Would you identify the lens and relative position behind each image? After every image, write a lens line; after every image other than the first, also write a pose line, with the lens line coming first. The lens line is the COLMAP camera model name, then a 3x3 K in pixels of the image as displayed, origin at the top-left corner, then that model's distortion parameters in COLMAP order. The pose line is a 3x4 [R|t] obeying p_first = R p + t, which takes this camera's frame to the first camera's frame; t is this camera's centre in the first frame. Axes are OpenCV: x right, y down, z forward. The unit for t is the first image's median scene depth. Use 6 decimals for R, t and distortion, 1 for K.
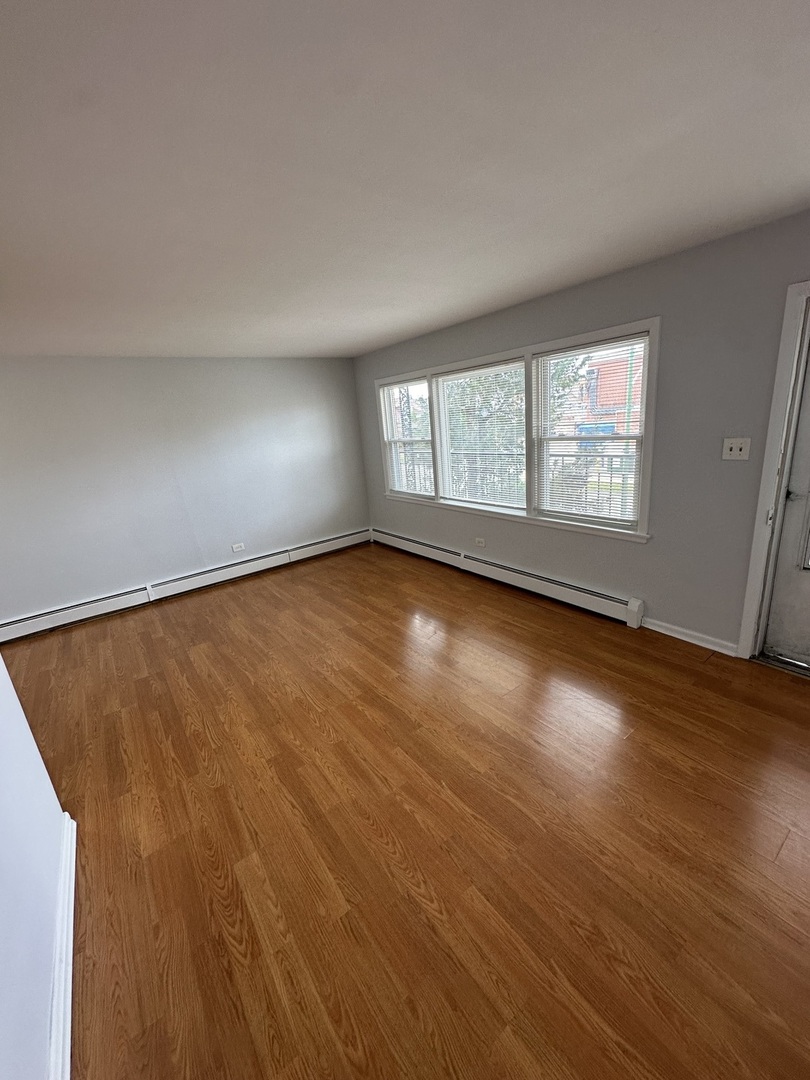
lens RADIAL K [[430.1, 0, 405.0], [0, 430.1, 540.0], [0, 0, 1]] dist [-0.003330, -0.000474]
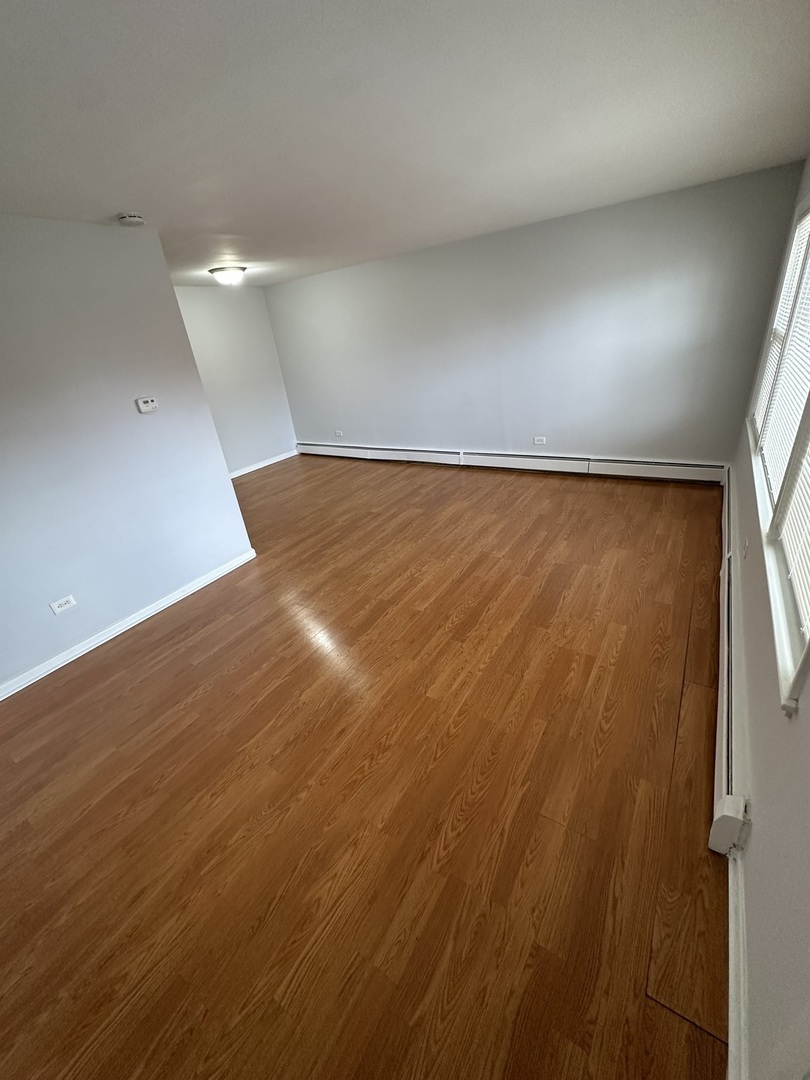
lens RADIAL K [[430.1, 0, 405.0], [0, 430.1, 540.0], [0, 0, 1]] dist [-0.003330, -0.000474]
pose [[0.356372, 0.454914, -0.816121, 0.532515], [-0.179109, 0.890531, 0.418180, -0.178479], [0.917017, -0.002853, 0.398839, 0.432697]]
